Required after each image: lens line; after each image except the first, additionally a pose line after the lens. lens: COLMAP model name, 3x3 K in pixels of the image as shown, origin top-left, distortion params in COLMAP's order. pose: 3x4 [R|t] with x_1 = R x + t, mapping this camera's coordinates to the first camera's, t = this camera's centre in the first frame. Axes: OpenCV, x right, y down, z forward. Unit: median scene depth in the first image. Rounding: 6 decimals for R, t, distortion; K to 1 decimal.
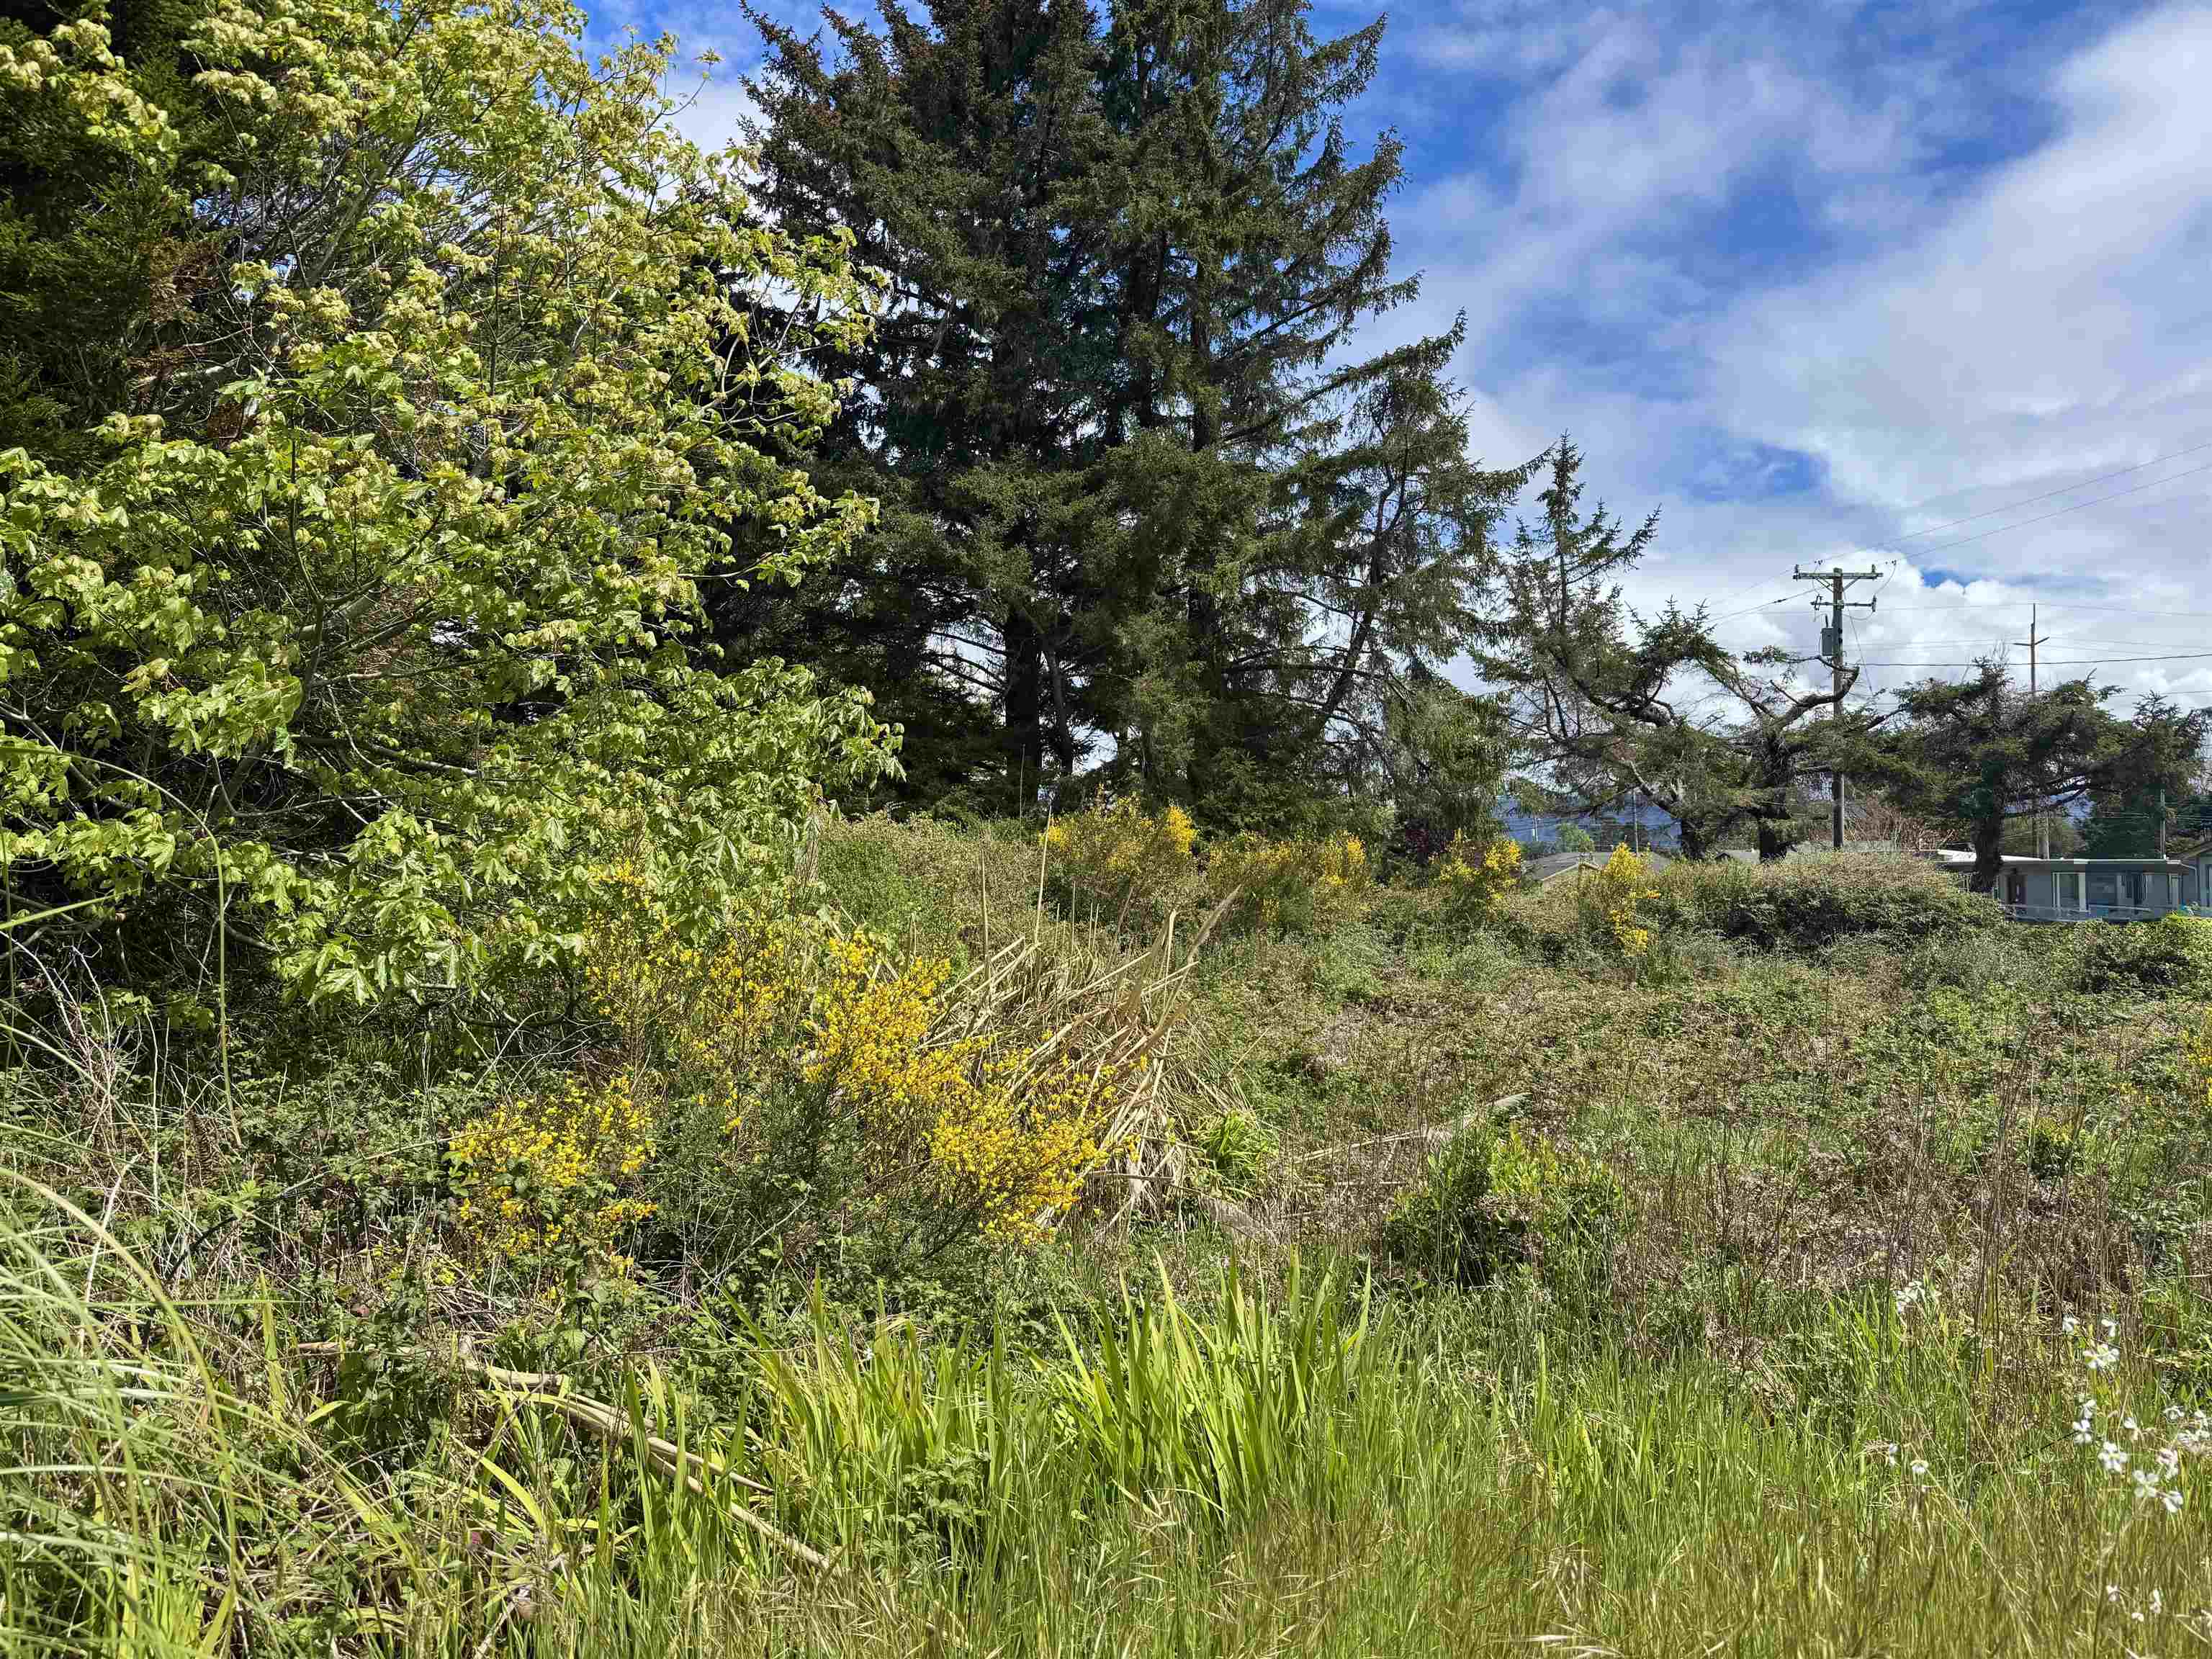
lens RADIAL K [[1546.6, 0, 1073.4], [0, 1546.6, 843.7], [0, 0, 1]] dist [0.093101, -0.157210]
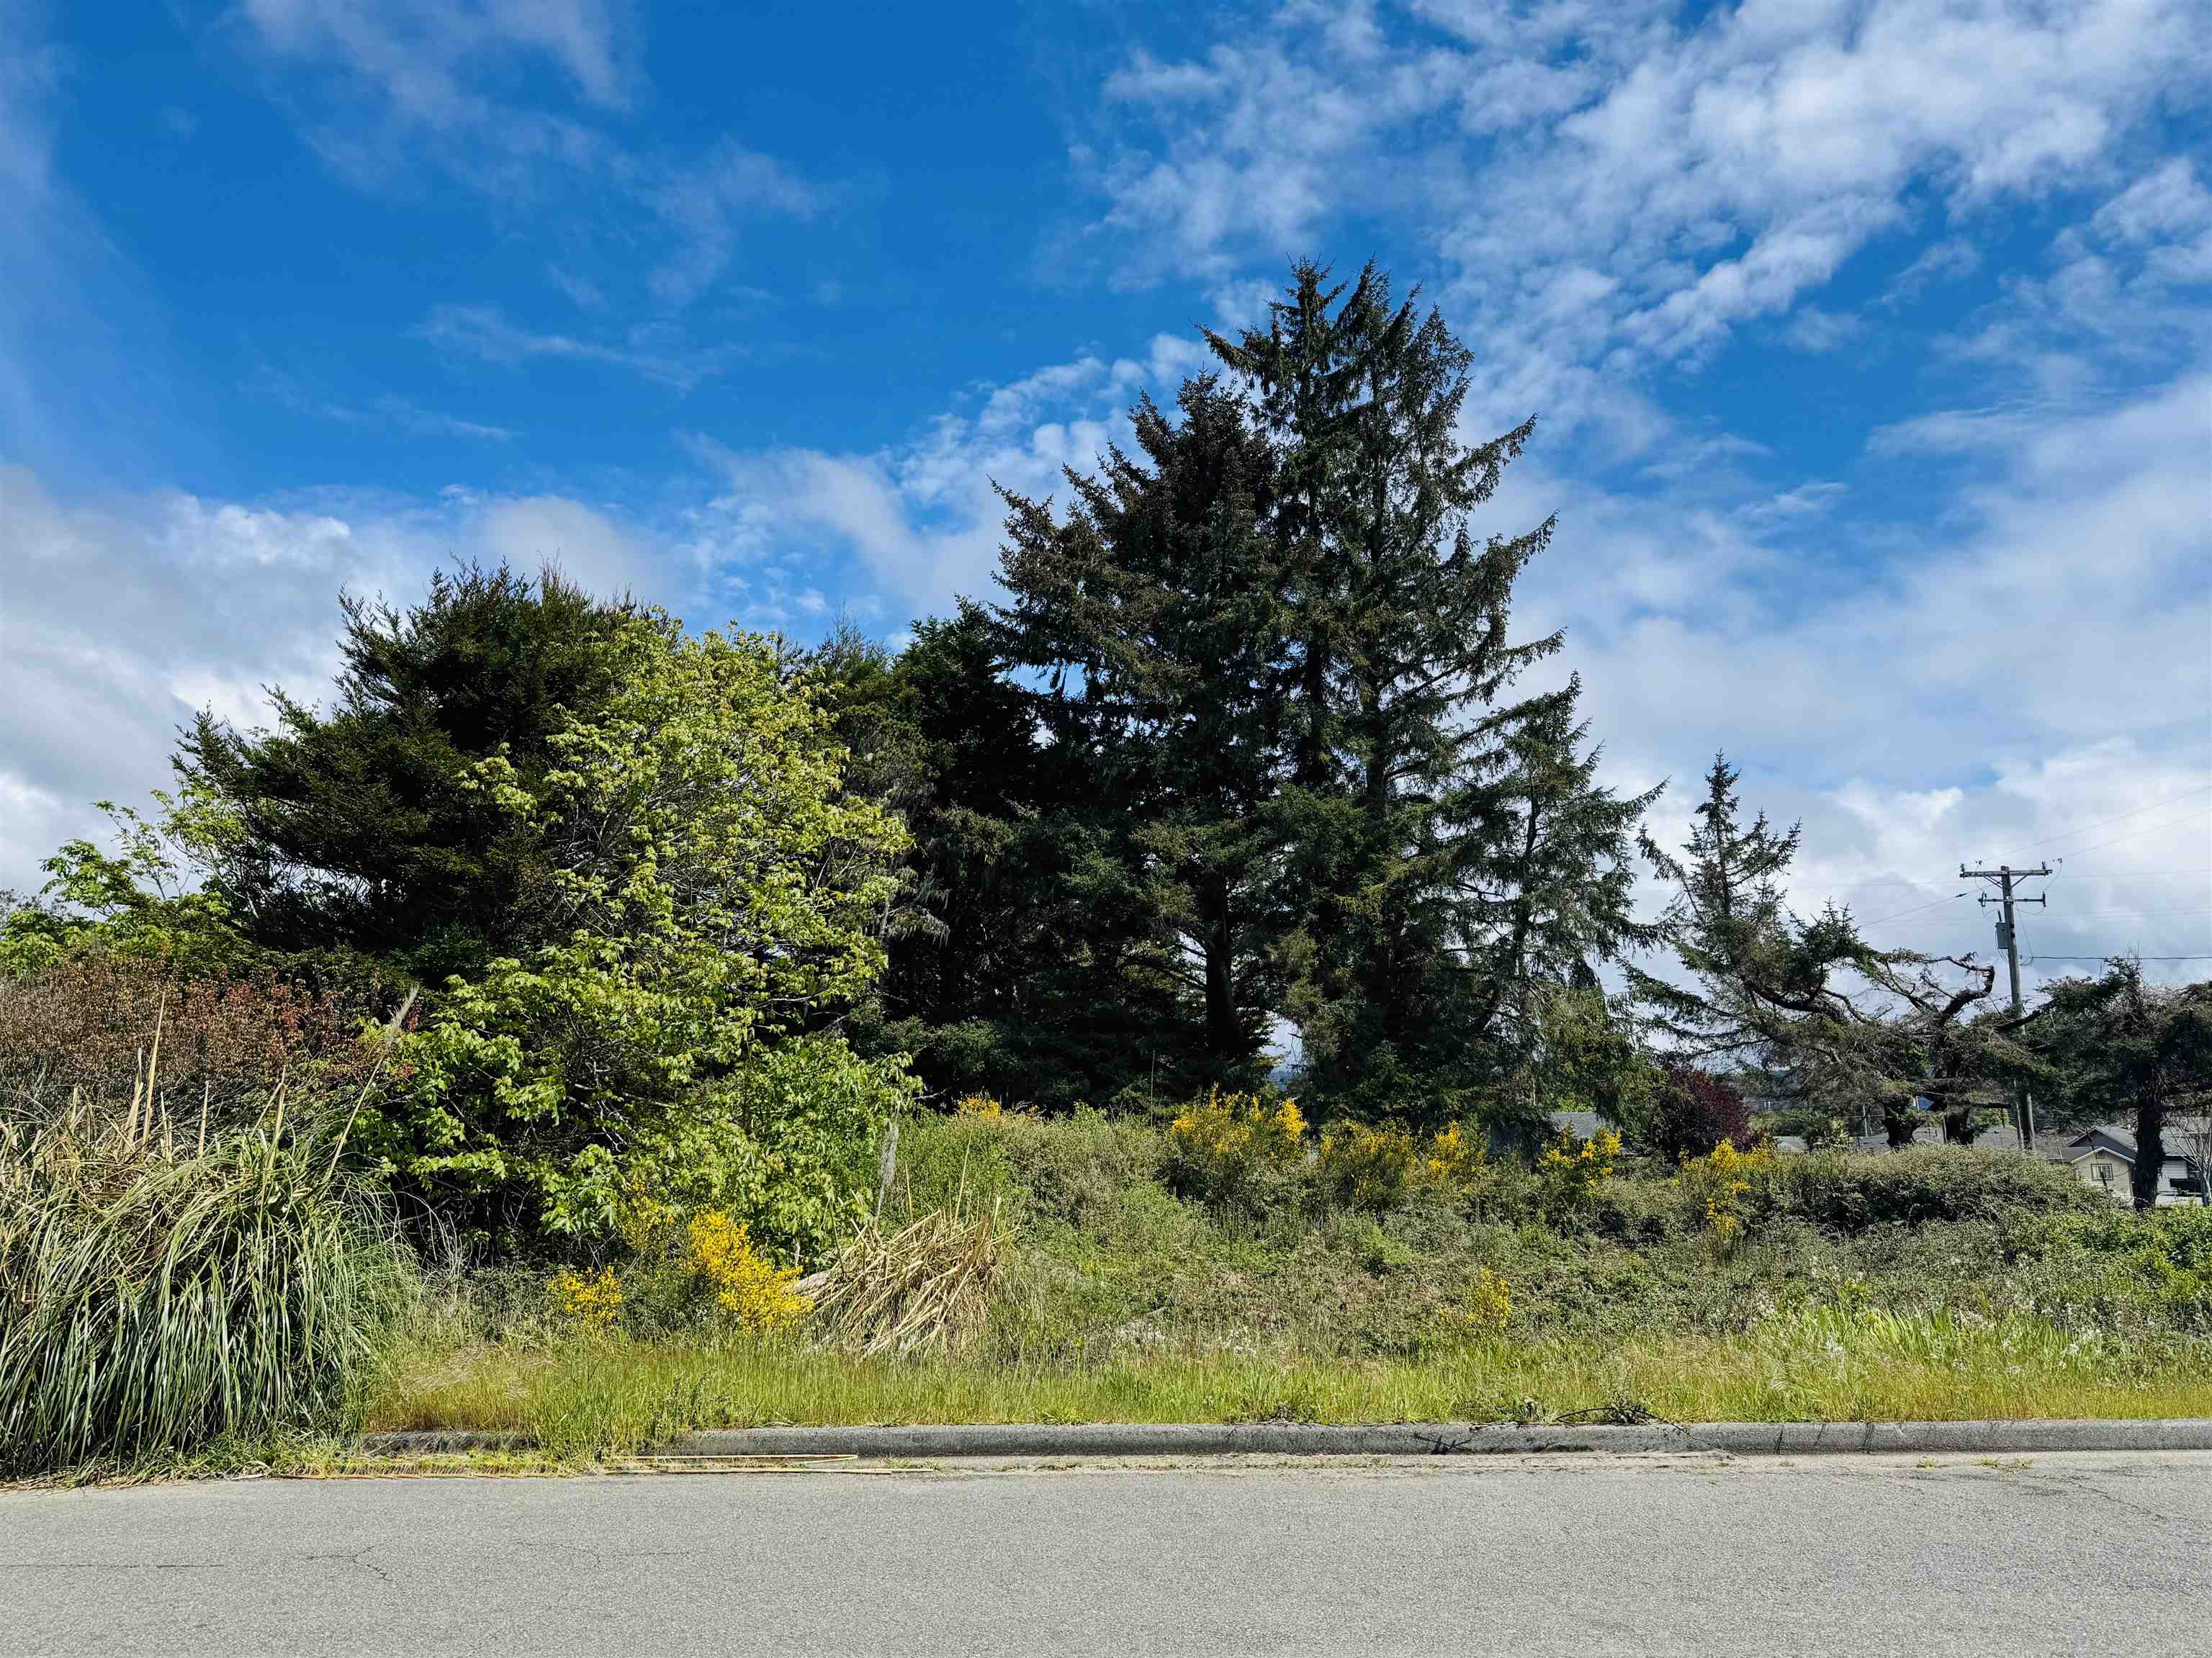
lens RADIAL K [[1626.8, 0, 1127.9], [0, 1626.8, 801.7], [0, 0, 1]] dist [0.247768, -0.451210]
pose [[0.976946, -0.037417, -0.210182, 0.167518], [-0.001205, 0.983539, -0.180694, -0.014777], [0.213483, 0.176781, 0.960819, -0.245706]]
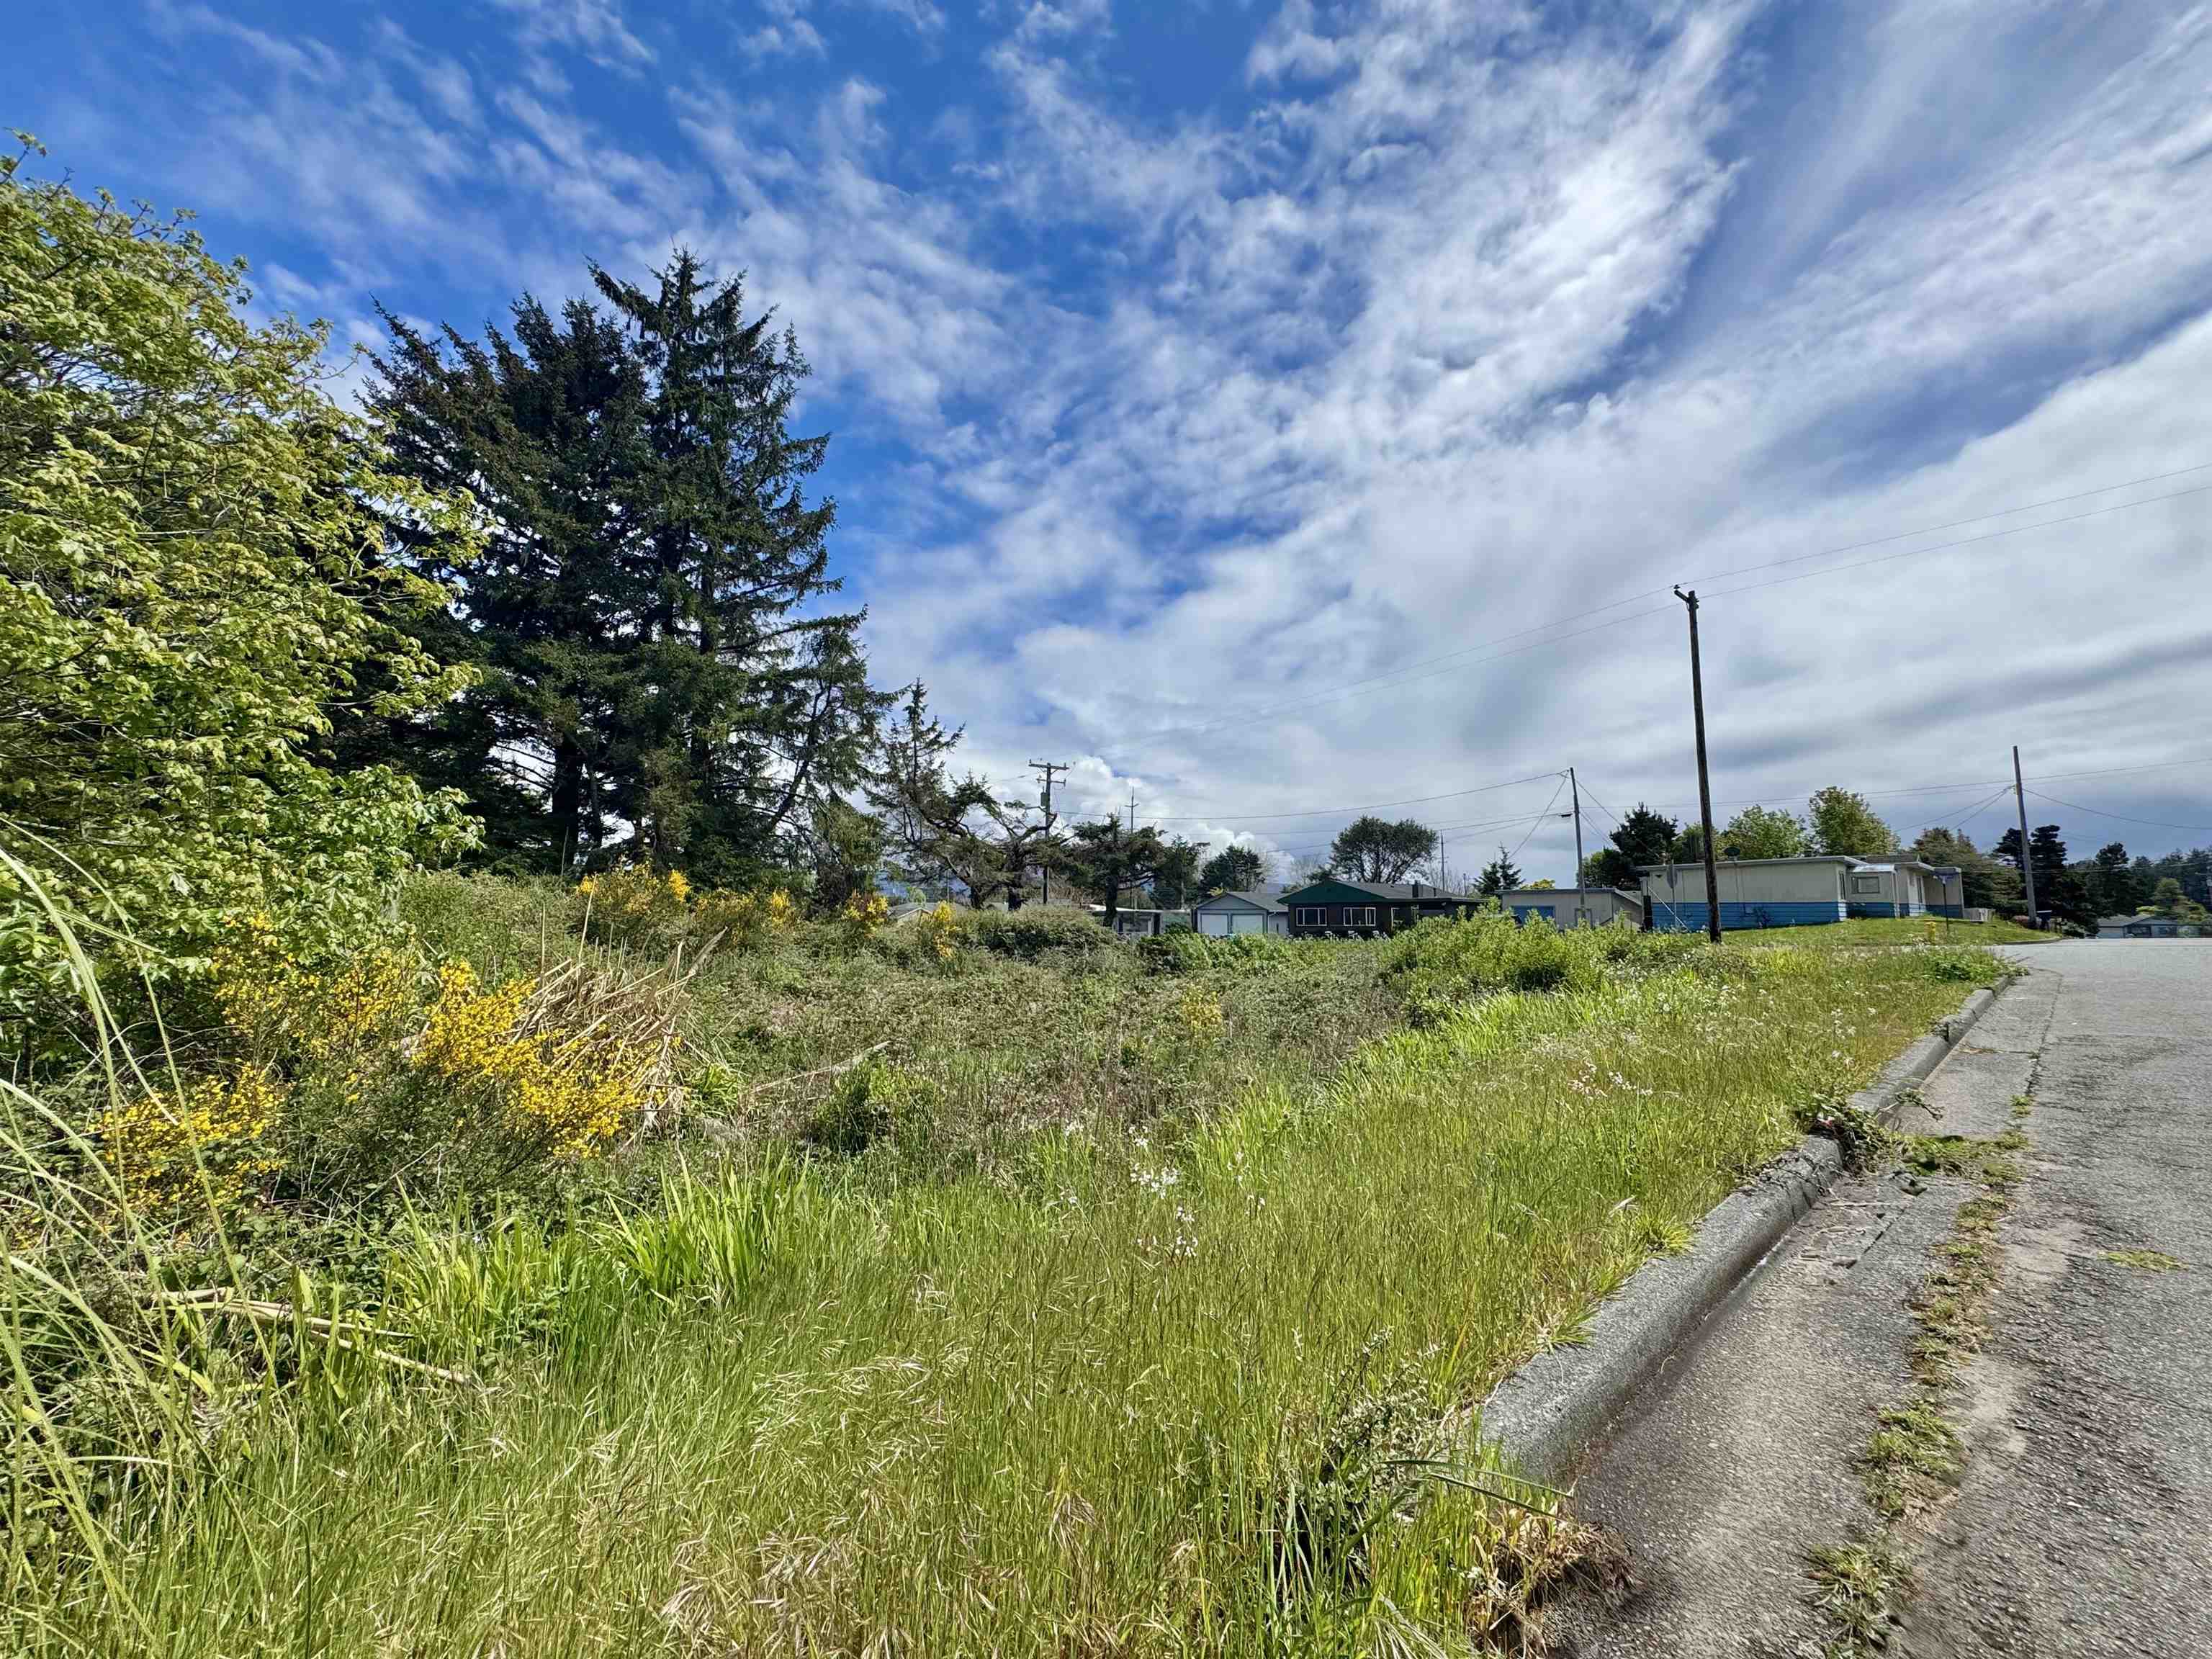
lens RADIAL K [[885.4, 0, 1106.0], [0, 885.4, 829.5], [0, 0, 1]] dist [-0.000094, -0.000069]
pose [[0.866642, 0.057578, 0.495597, -0.003443], [-0.020084, 0.996540, -0.080657, -0.001827], [-0.498526, 0.059947, 0.864799, -0.008024]]
